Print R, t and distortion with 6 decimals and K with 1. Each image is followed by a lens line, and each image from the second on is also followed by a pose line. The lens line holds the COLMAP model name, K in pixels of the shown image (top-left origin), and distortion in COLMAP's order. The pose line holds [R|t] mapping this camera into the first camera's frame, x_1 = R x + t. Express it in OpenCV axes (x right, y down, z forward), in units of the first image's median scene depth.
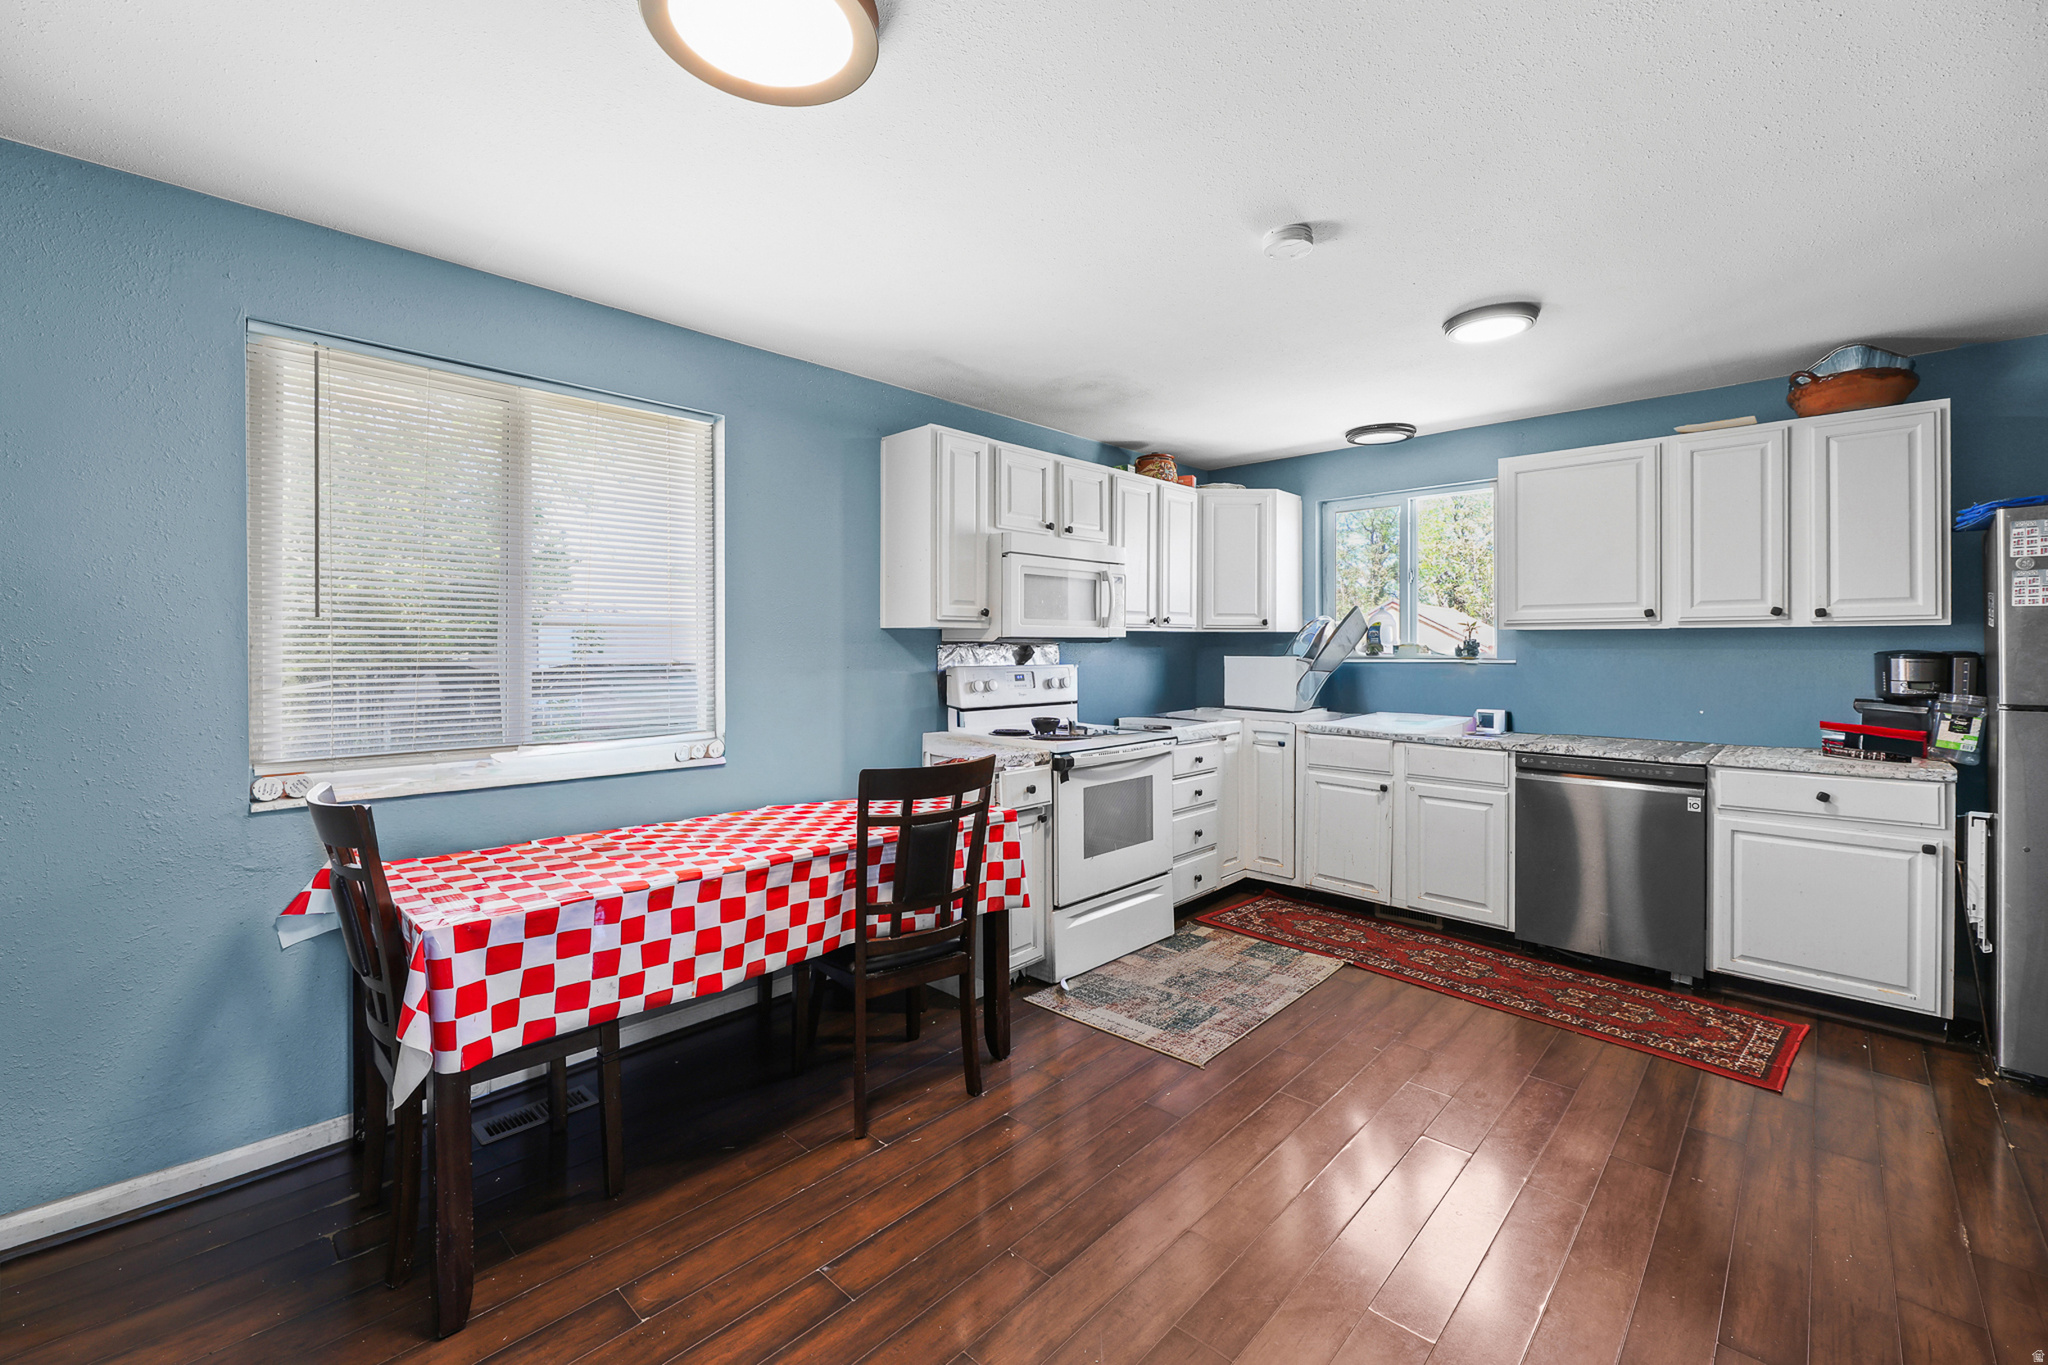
lens RADIAL K [[845.7, 0, 1026.8], [0, 845.7, 649.5], [0, 0, 1]] dist [0.000077, -0.004907]
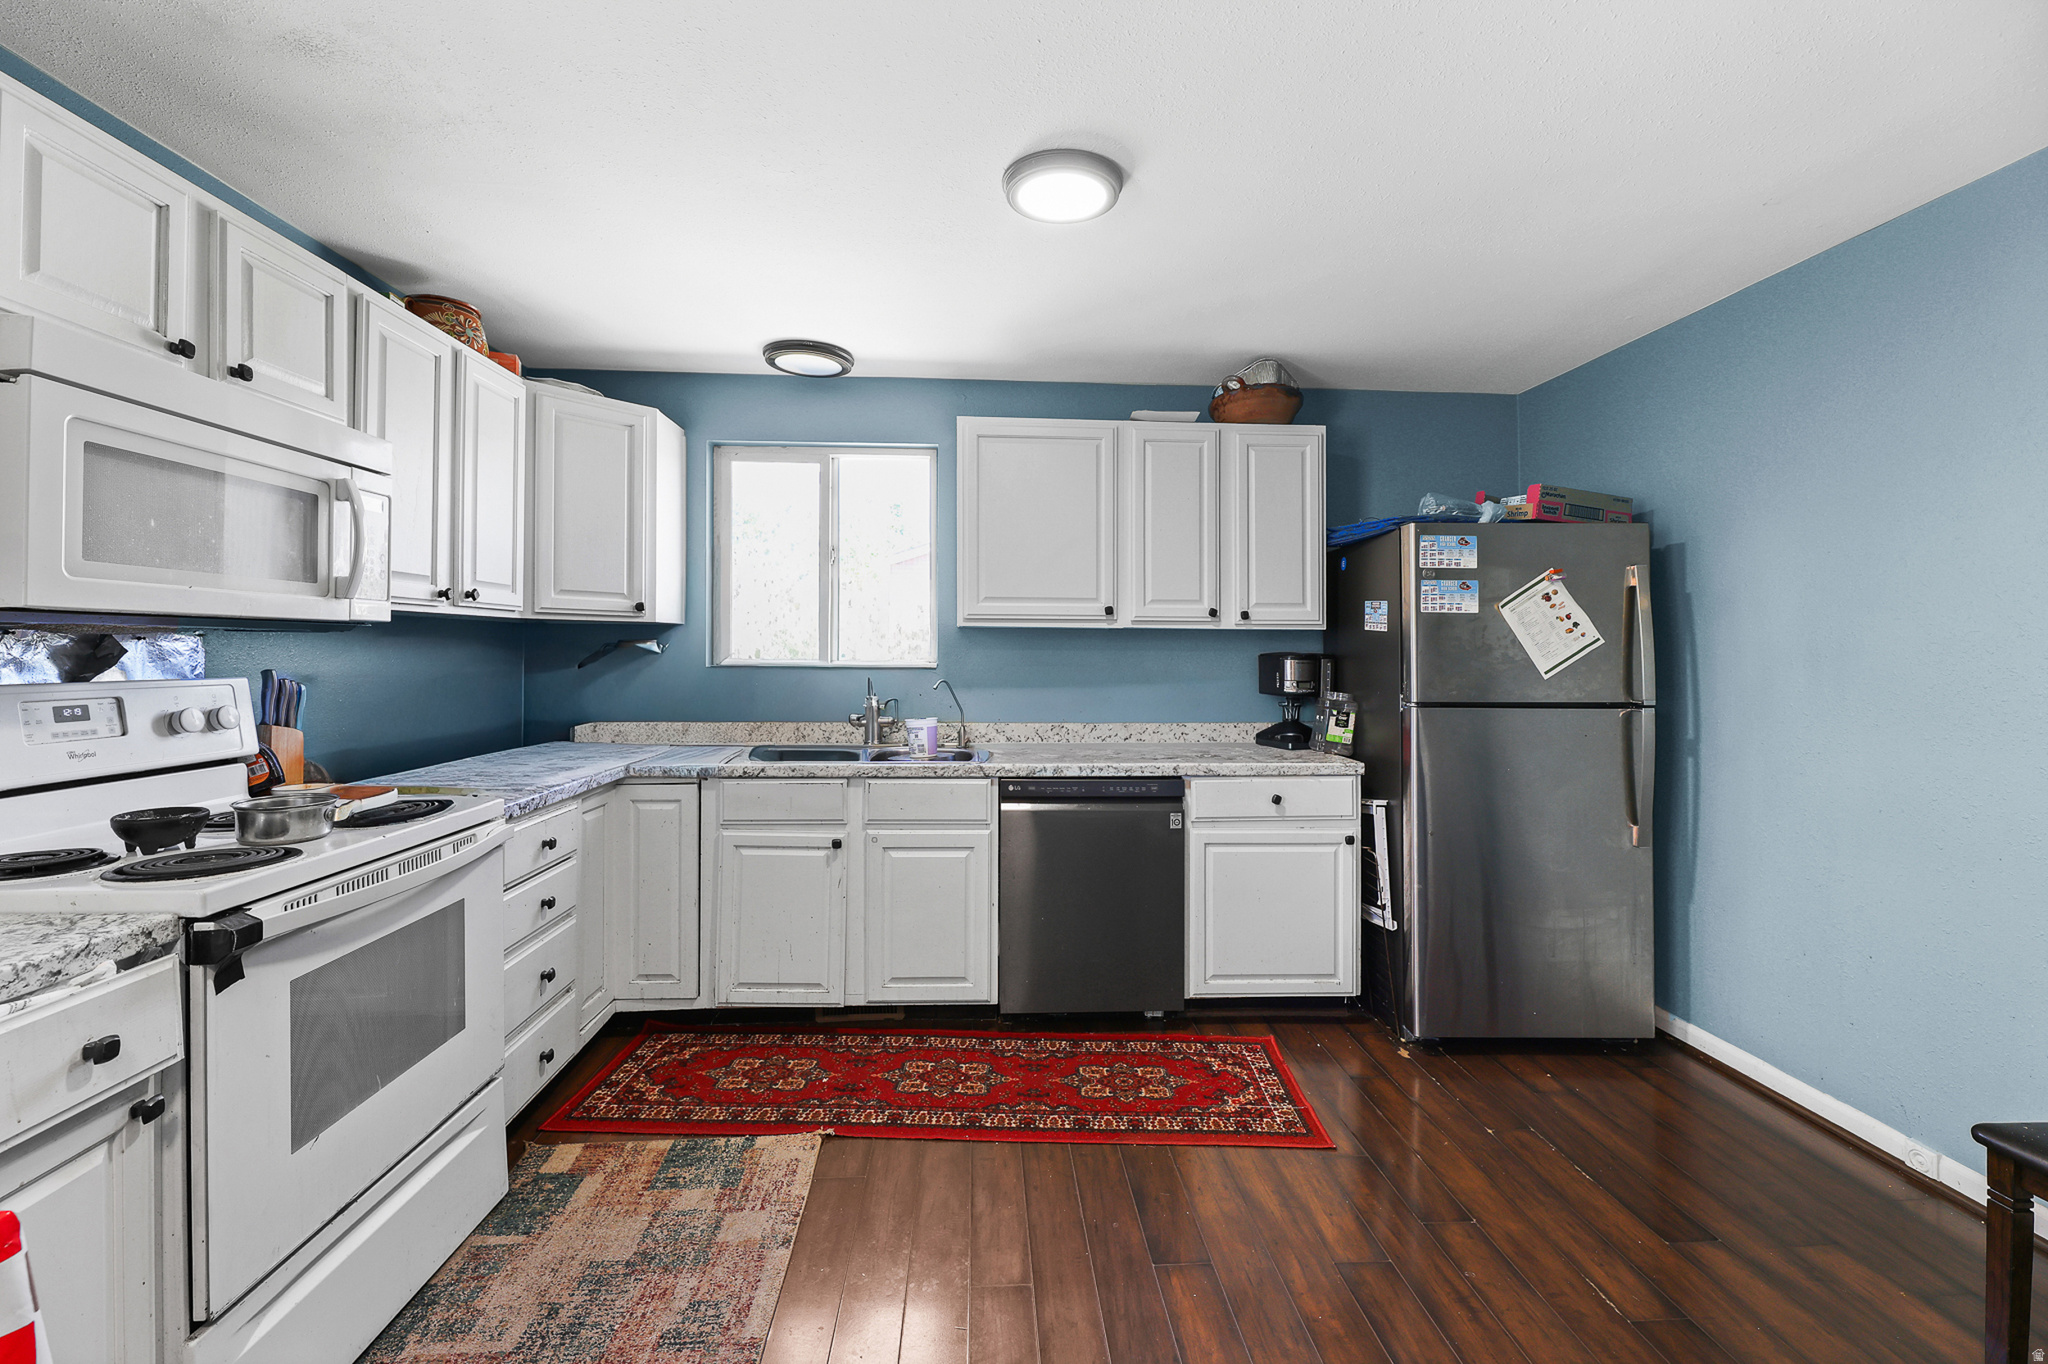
lens RADIAL K [[845.7, 0, 1026.8], [0, 845.7, 649.0], [0, 0, 1]] dist [0.000077, -0.004907]
pose [[0.683044, 0.005840, 0.730354, 0.011216], [-0.004436, 0.999983, -0.003848, 0.001982], [-0.730364, -0.000612, 0.683058, 0.433333]]
